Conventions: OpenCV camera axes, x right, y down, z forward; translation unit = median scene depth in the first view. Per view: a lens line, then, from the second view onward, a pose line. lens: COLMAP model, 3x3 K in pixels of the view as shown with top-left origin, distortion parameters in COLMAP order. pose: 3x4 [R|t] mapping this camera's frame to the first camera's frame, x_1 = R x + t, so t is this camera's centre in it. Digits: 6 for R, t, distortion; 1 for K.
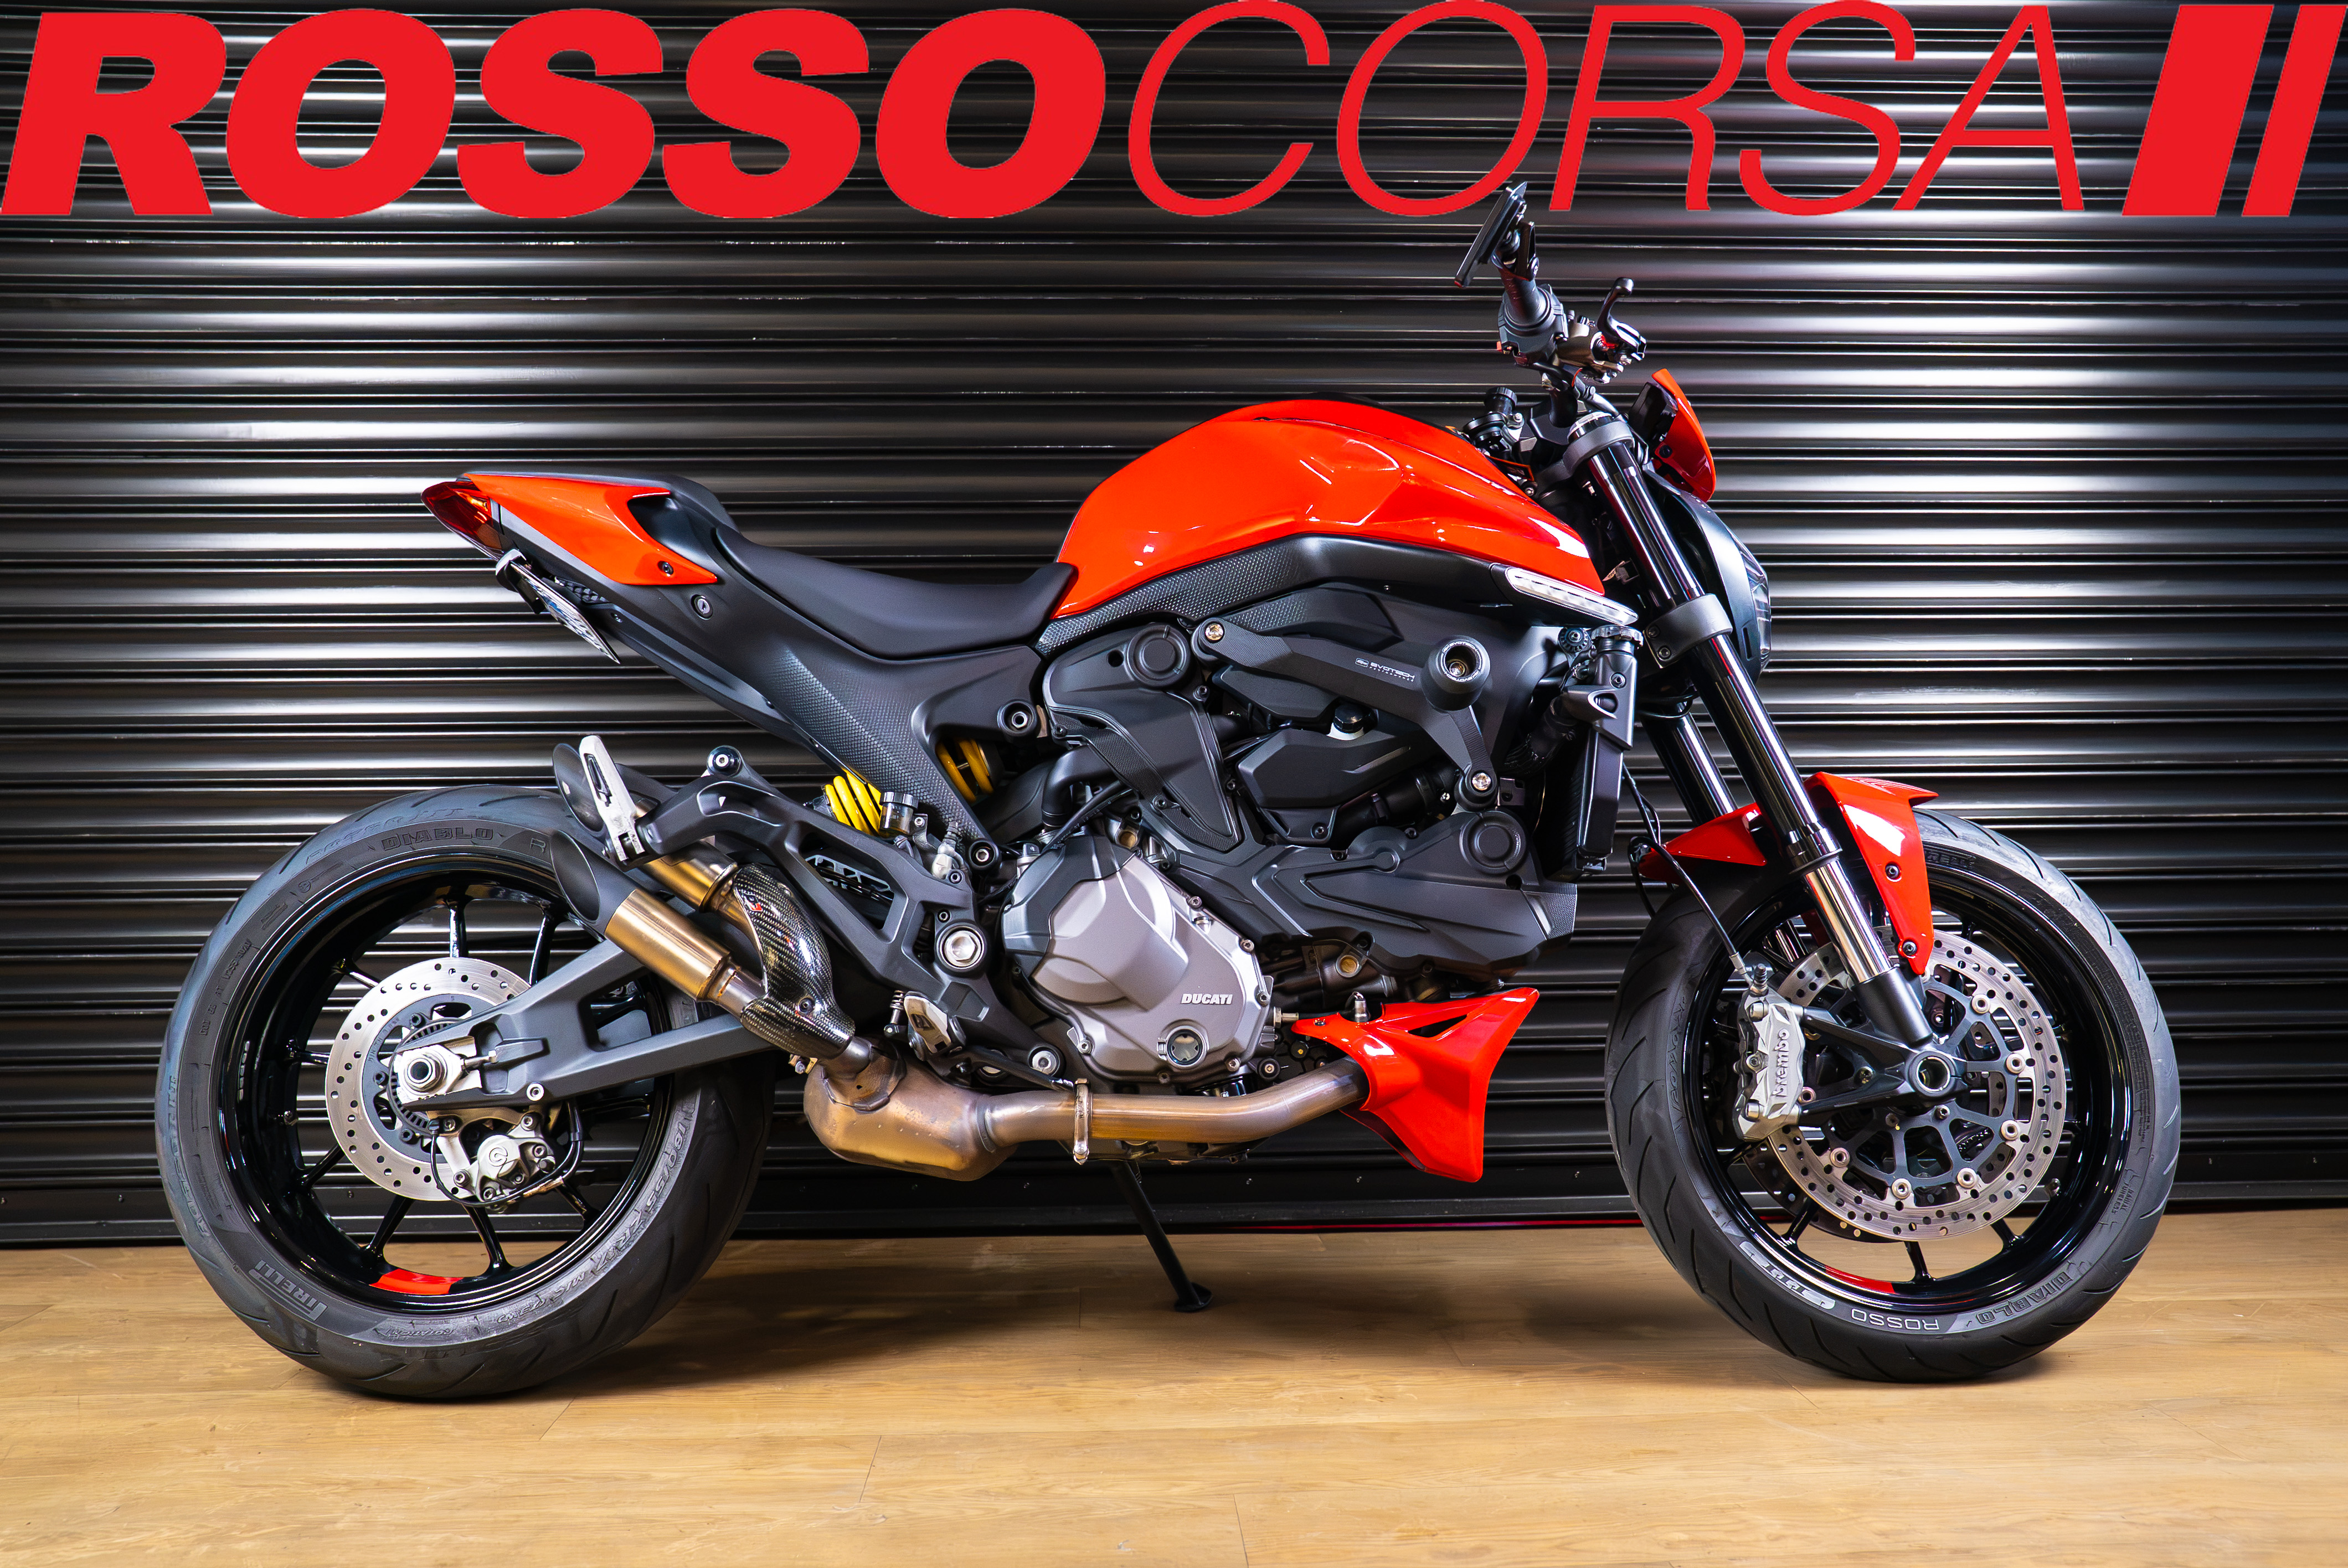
lens RADIAL K [[2080.5, 0, 1198.1], [0, 2080.5, 785.6], [0, 0, 1]] dist [-0.067964, 0.137254]
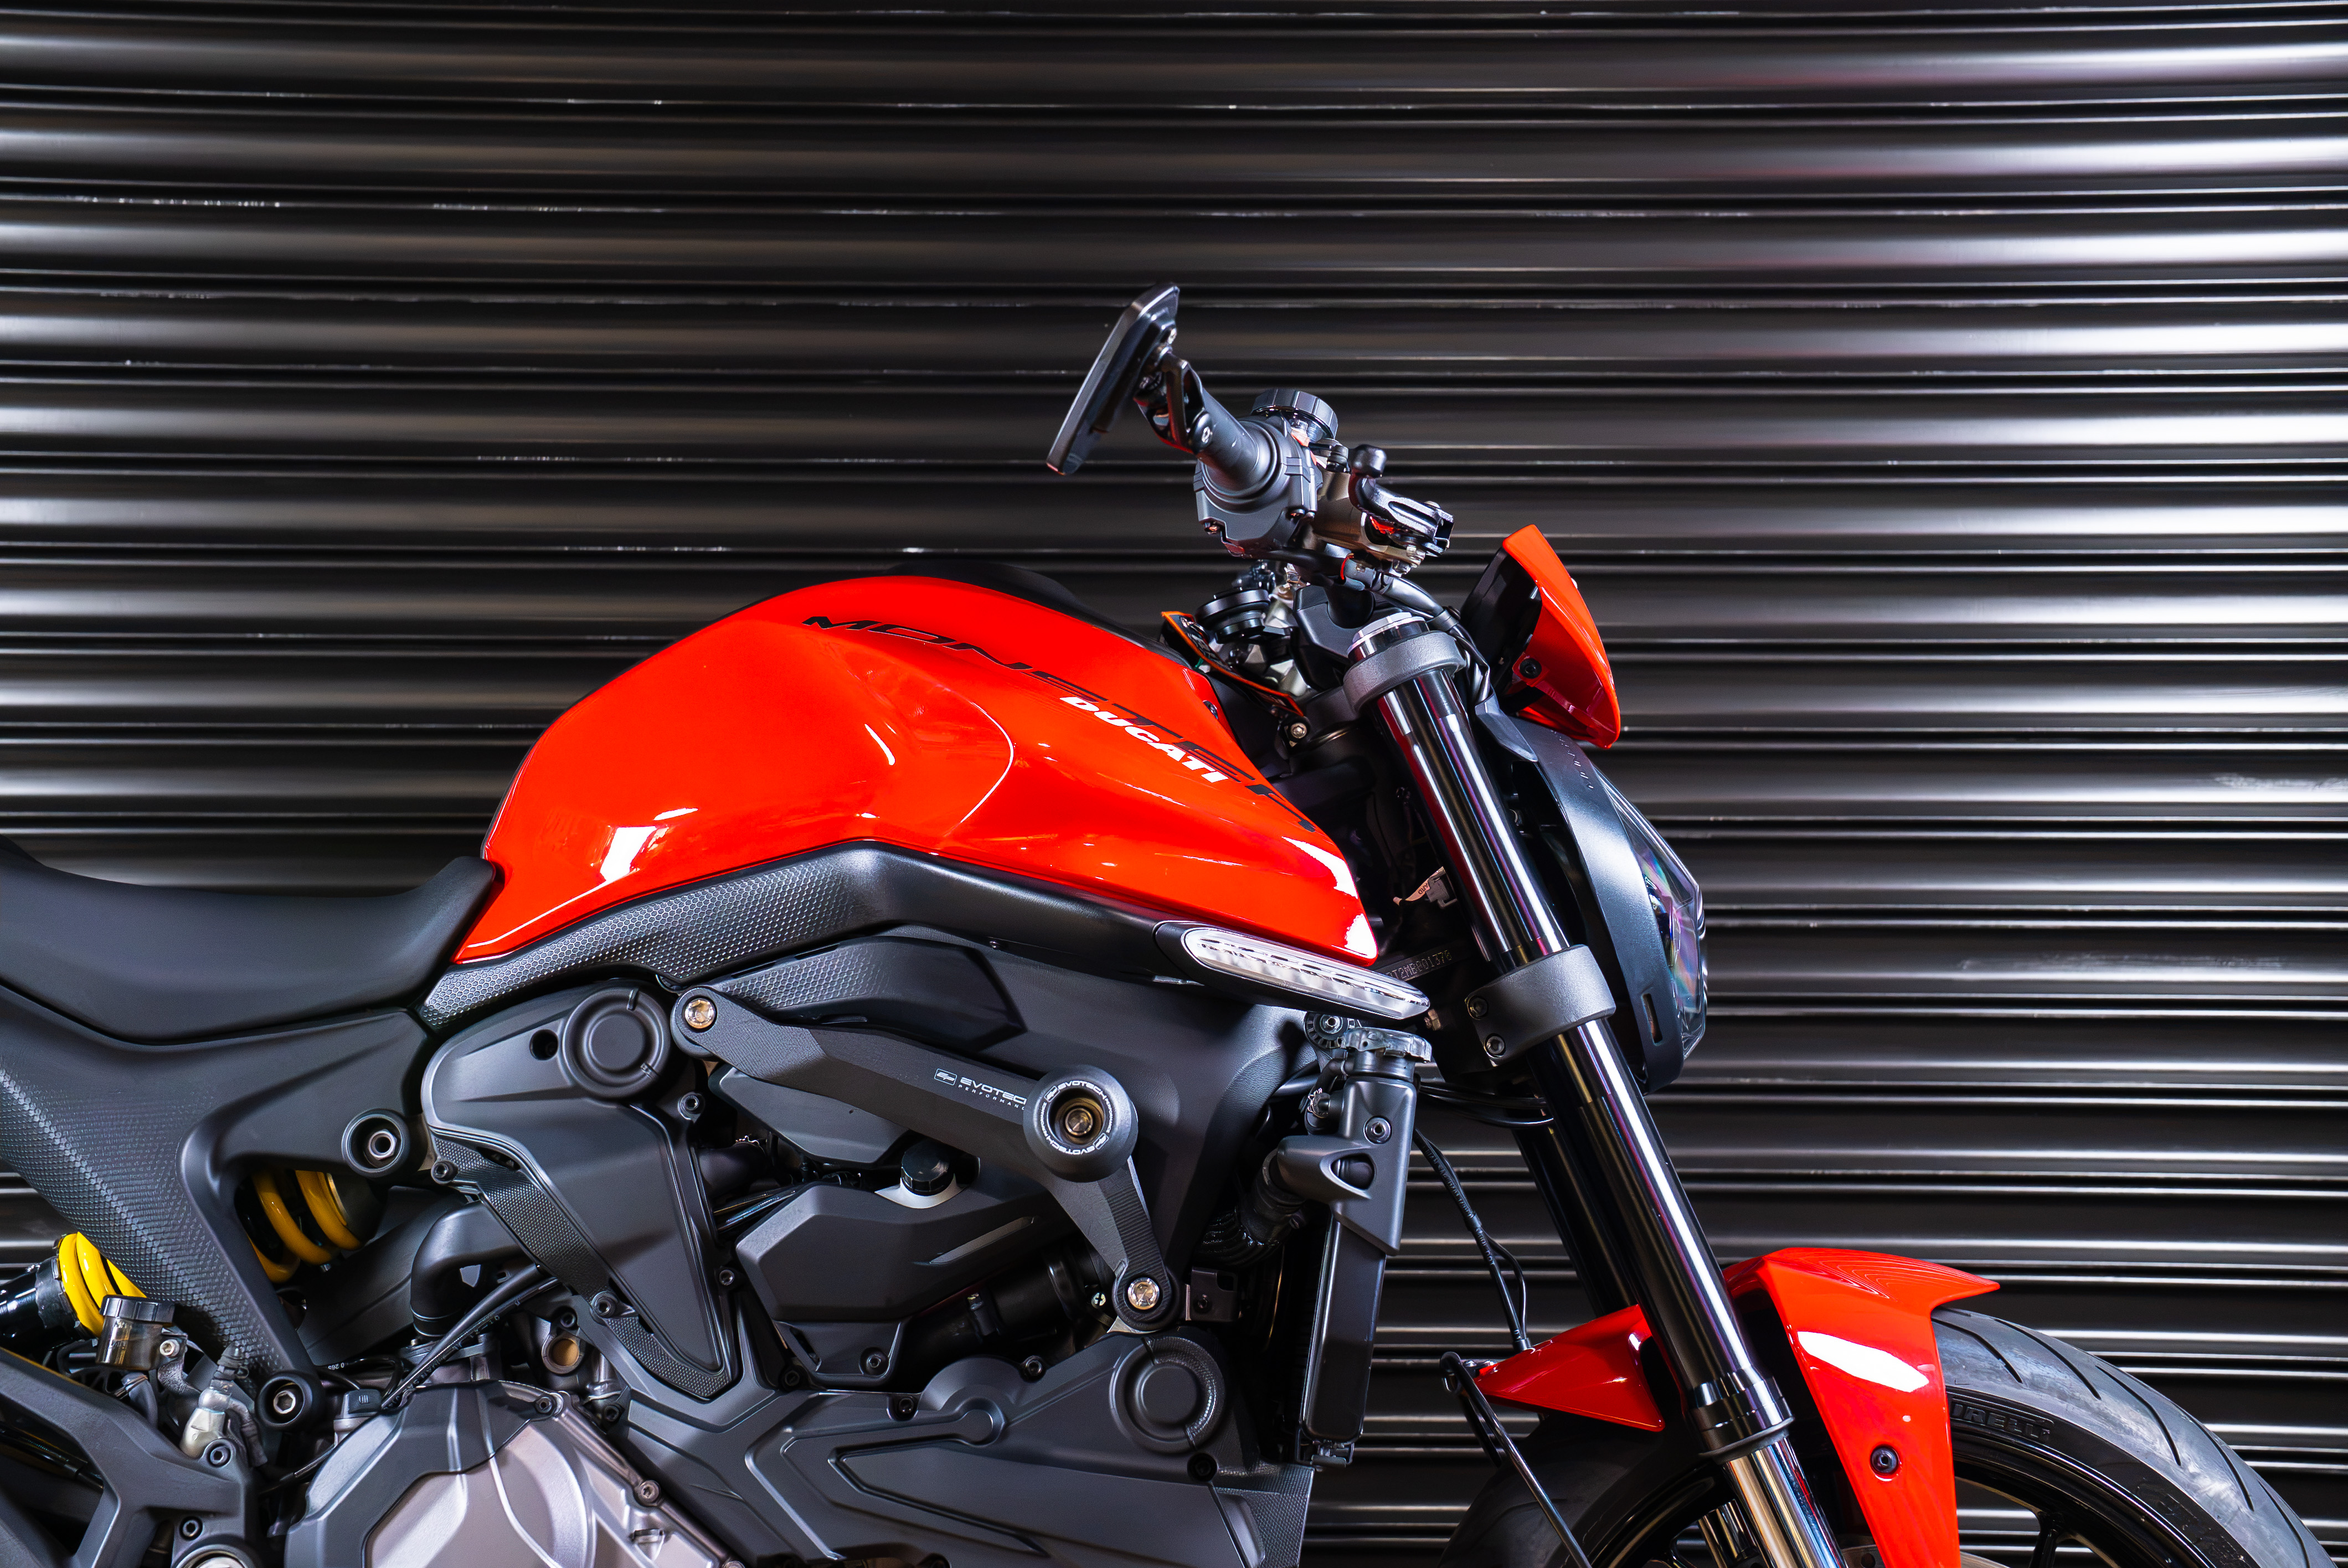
lens RADIAL K [[2903.9, 0, 1170.0], [0, 2903.9, 785.4], [0, 0, 1]] dist [0.145047, 0.000000]
pose [[0.998930, 0.013178, -0.044329, 0.176268], [-0.011910, 0.999516, 0.028747, -0.164561], [0.044687, -0.028189, 0.998603, 0.198052]]
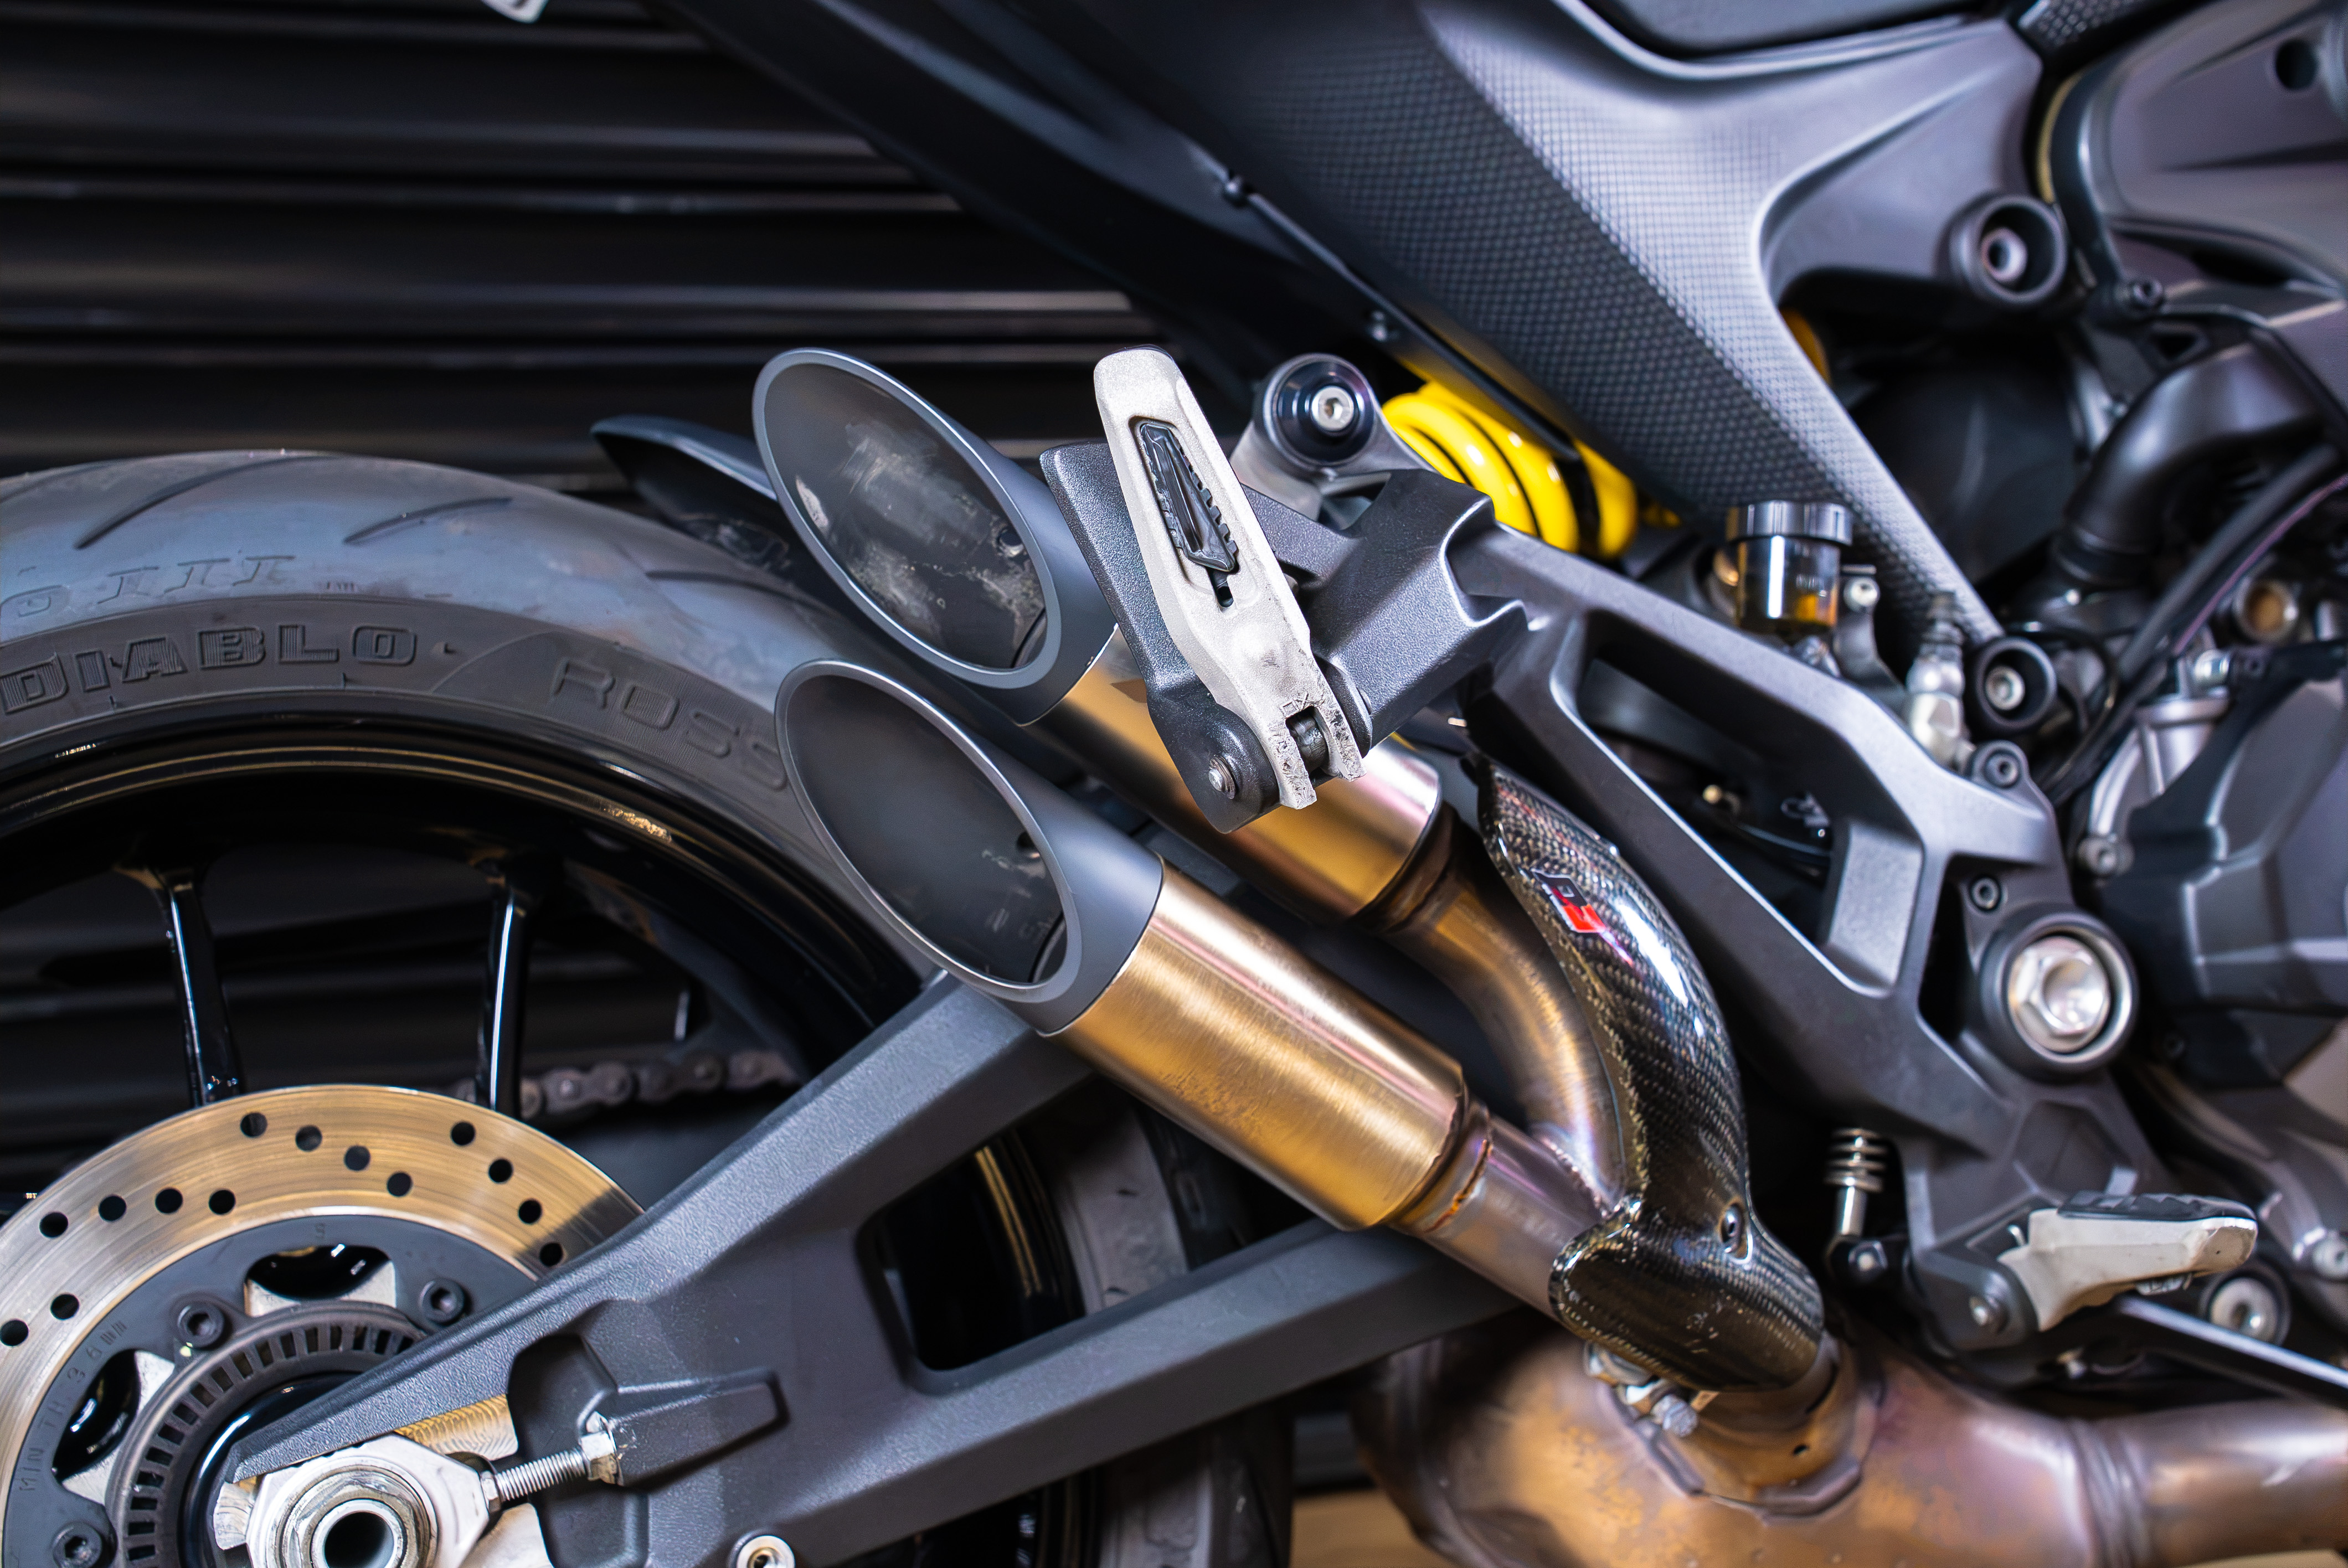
lens RADIAL K [[3699.7, 0, 1165.7], [0, 3699.7, 800.7], [0, 0, 1]] dist [0.248901, 0.000000]
pose [[0.941688, -0.035304, 0.334632, -0.427157], [-0.020123, 0.986792, 0.160736, -0.041093], [-0.335886, -0.158097, 0.928539, 0.497557]]
